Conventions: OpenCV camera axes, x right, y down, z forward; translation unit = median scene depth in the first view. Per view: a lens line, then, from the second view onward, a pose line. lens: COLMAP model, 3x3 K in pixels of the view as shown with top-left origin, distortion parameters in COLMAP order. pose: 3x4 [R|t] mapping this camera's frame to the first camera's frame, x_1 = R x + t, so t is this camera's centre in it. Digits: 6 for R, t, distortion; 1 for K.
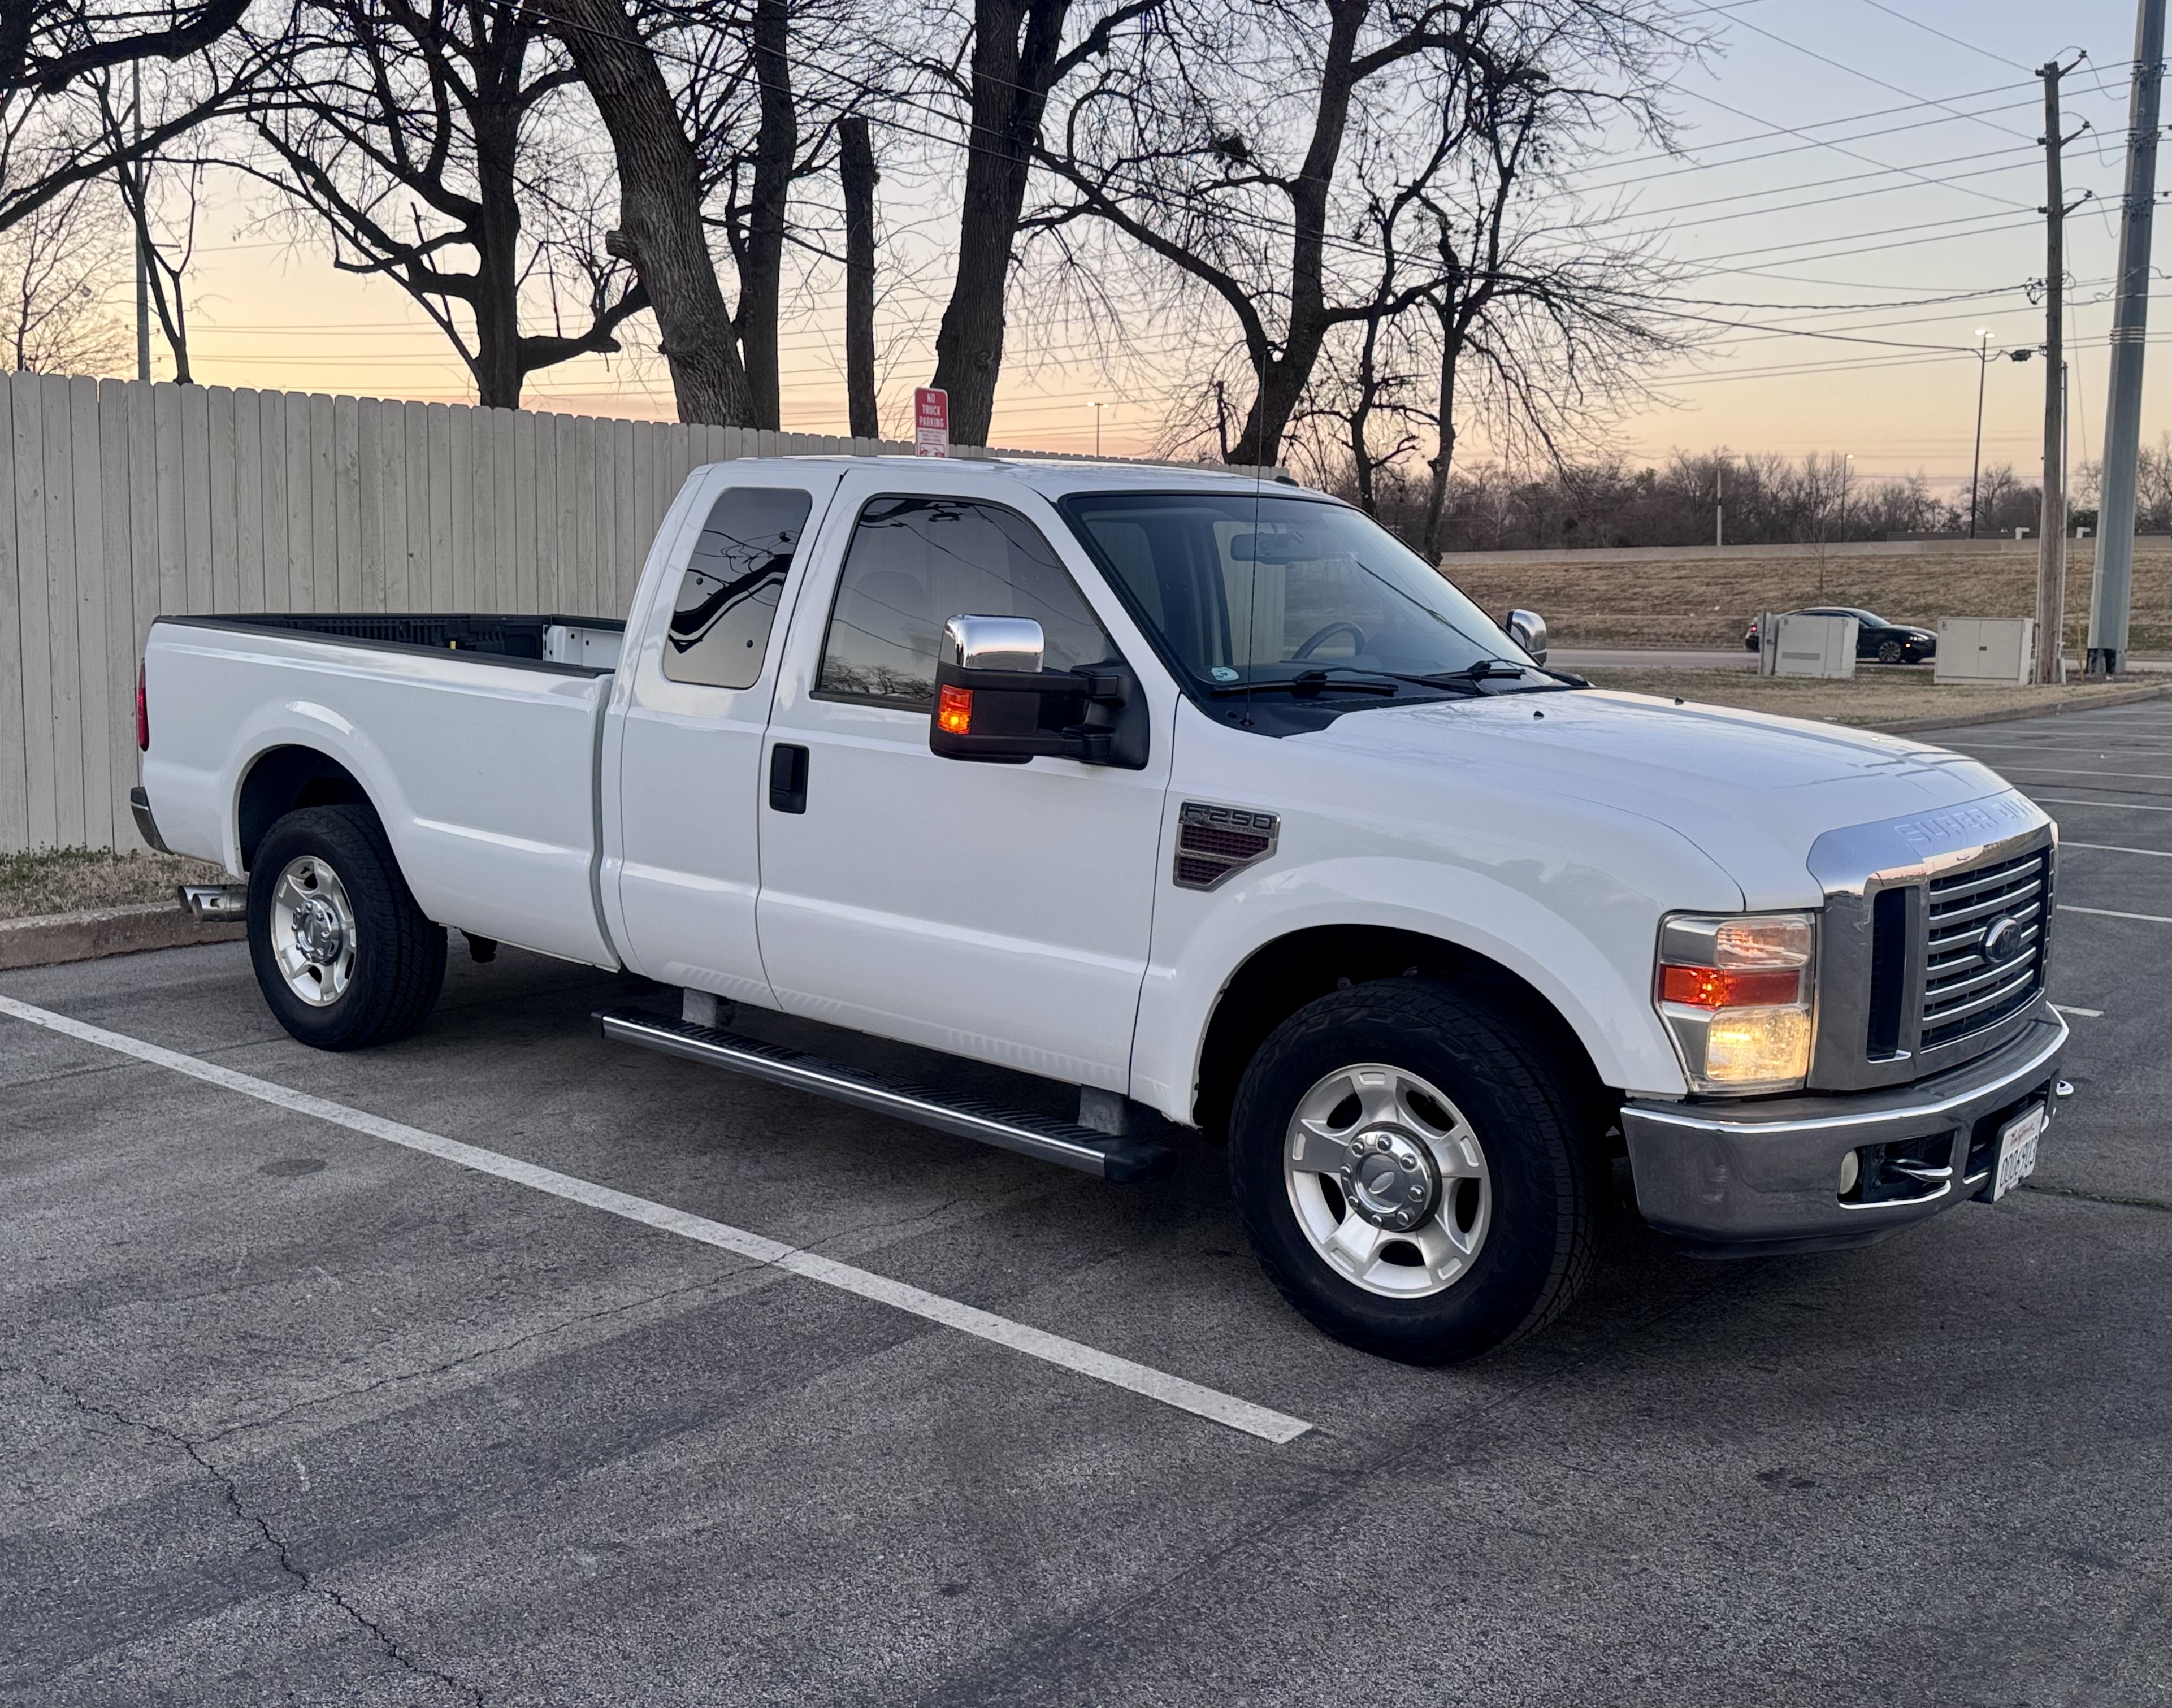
lens RADIAL K [[2076.3, 0, 1086.0], [0, 2076.3, 854.0], [0, 0, 1]] dist [0.173240, -0.353689]
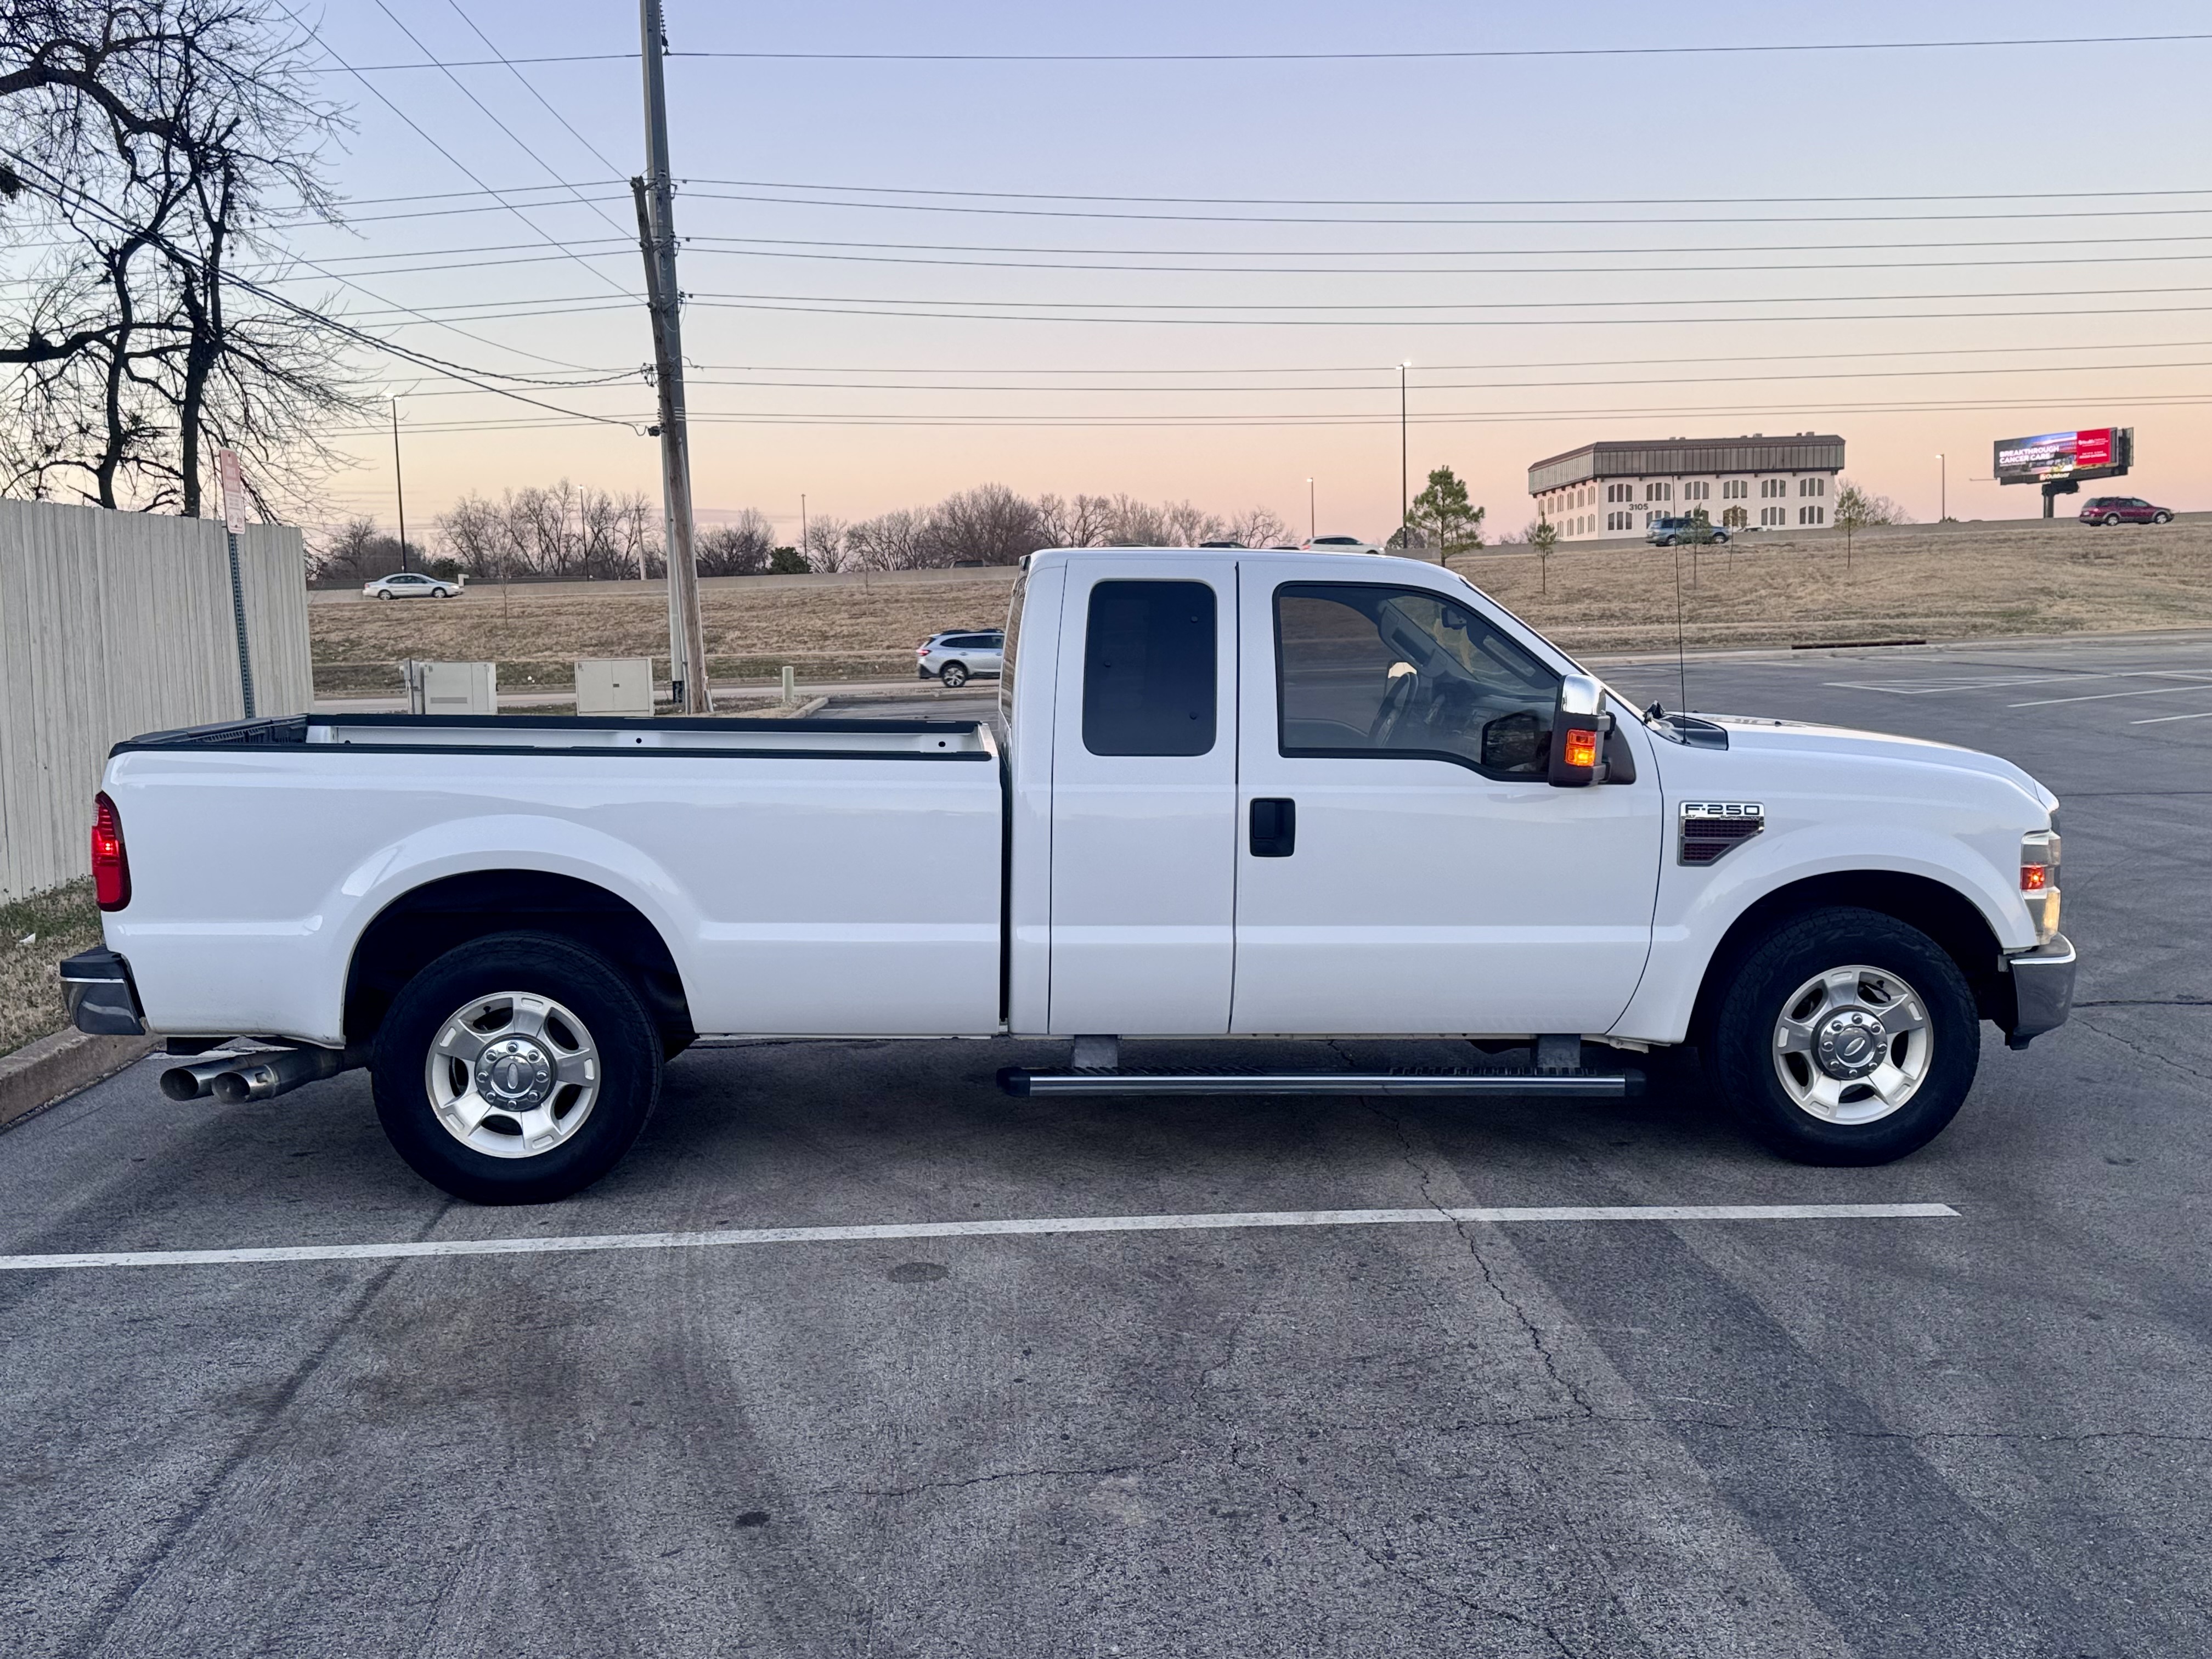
lens RADIAL K [[2032.7, 0, 1032.3], [0, 2032.7, 828.4], [0, 0, 1]] dist [0.173873, -0.317981]
pose [[0.732206, -0.101351, 0.673500, -1.054418], [0.122085, 0.992381, 0.016611, -0.074676], [-0.670052, 0.070061, 0.739001, 0.261320]]
